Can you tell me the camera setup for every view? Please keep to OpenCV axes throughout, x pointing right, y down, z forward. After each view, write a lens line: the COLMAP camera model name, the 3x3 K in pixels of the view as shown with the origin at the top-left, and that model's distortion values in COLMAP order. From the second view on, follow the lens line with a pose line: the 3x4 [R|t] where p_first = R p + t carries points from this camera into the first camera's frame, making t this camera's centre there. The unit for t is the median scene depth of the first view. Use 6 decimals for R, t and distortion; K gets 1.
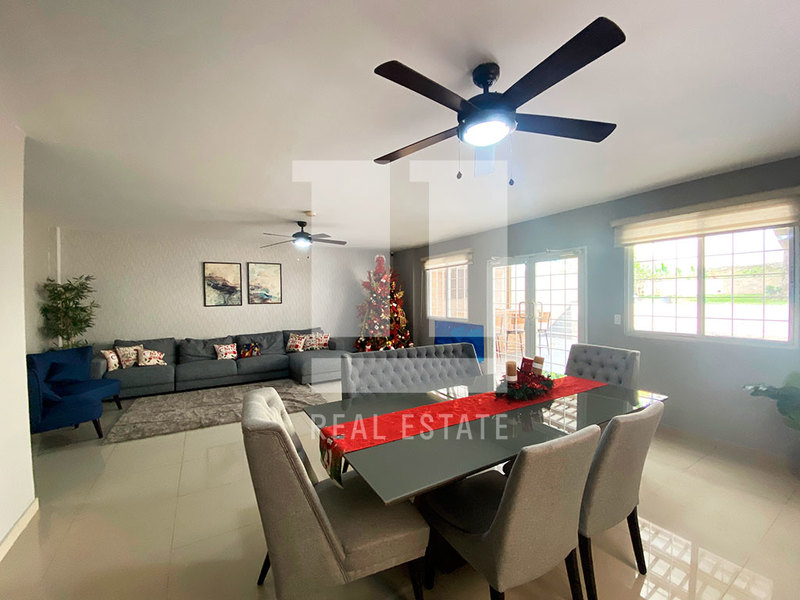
lens RADIAL K [[325.1, 0, 402.9], [0, 325.1, 302.2], [0, 0, 1]] dist [0.002733, -0.007753]
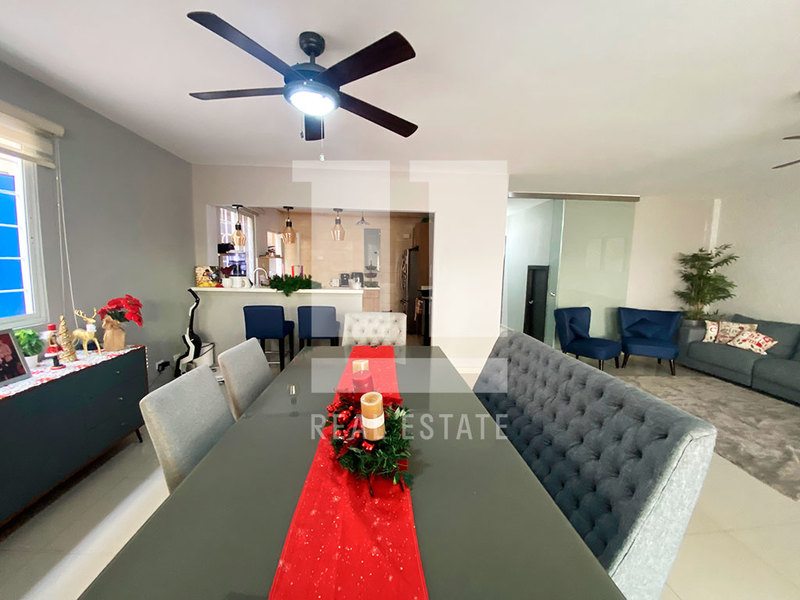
lens RADIAL K [[325.1, 0, 394.1], [0, 325.1, 300.5], [0, 0, 1]] dist [0.002733, -0.007753]
pose [[-0.492418, 0.089489, -0.865746, 0.370348], [-0.027345, 0.992618, 0.118156, -0.000689], [0.869929, 0.081856, -0.486336, 0.612011]]
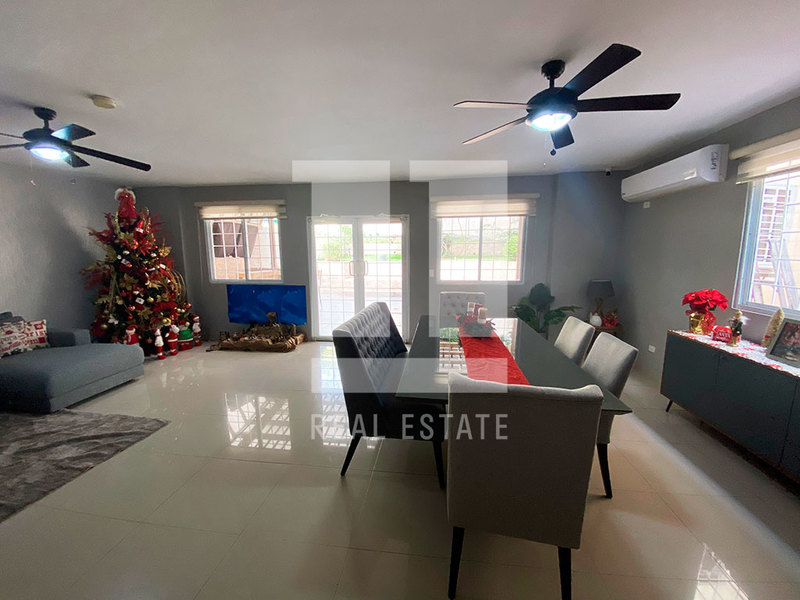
lens RADIAL K [[325.1, 0, 400.9], [0, 325.1, 303.8], [0, 0, 1]] dist [0.002733, -0.007753]
pose [[0.623528, -0.113559, 0.773509, -0.366943], [0.008348, 0.990305, 0.138658, -0.007500], [-0.781756, -0.080000, 0.618431, 0.212157]]
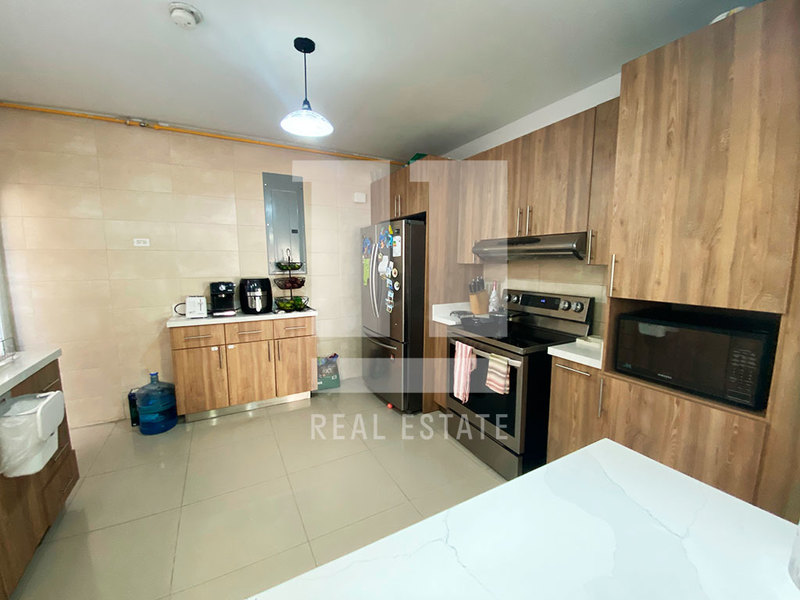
lens RADIAL K [[325.1, 0, 401.0], [0, 325.1, 299.3], [0, 0, 1]] dist [0.002733, -0.007753]
pose [[-0.053553, 0.126268, -0.990550, -0.256886], [-0.014463, 0.991771, 0.127205, 0.009814], [0.998460, 0.021138, -0.051286, 0.029888]]
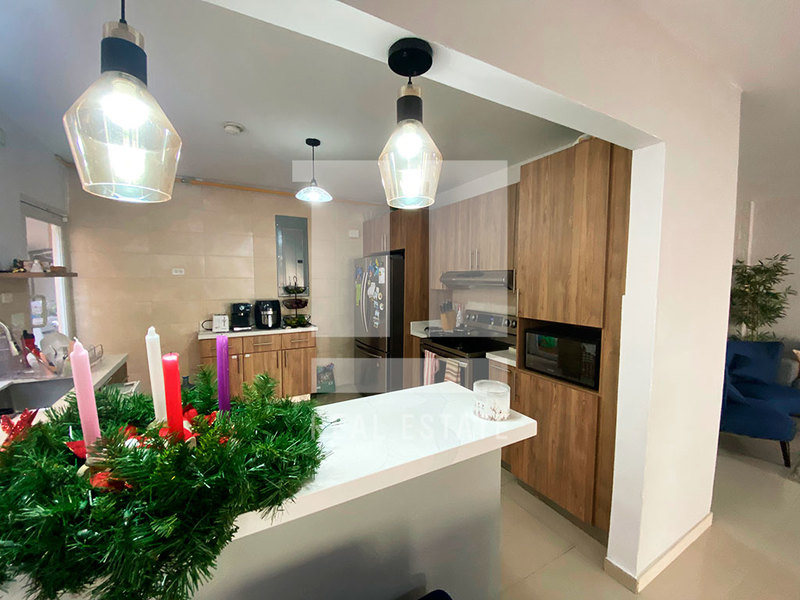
lens RADIAL K [[325.1, 0, 403.7], [0, 325.1, 301.1], [0, 0, 1]] dist [0.002733, -0.007753]
pose [[-0.039753, 0.081311, -0.995896, -0.112288], [-0.018621, 0.996450, 0.082100, -0.013182], [0.999036, 0.021809, -0.038098, 0.068554]]
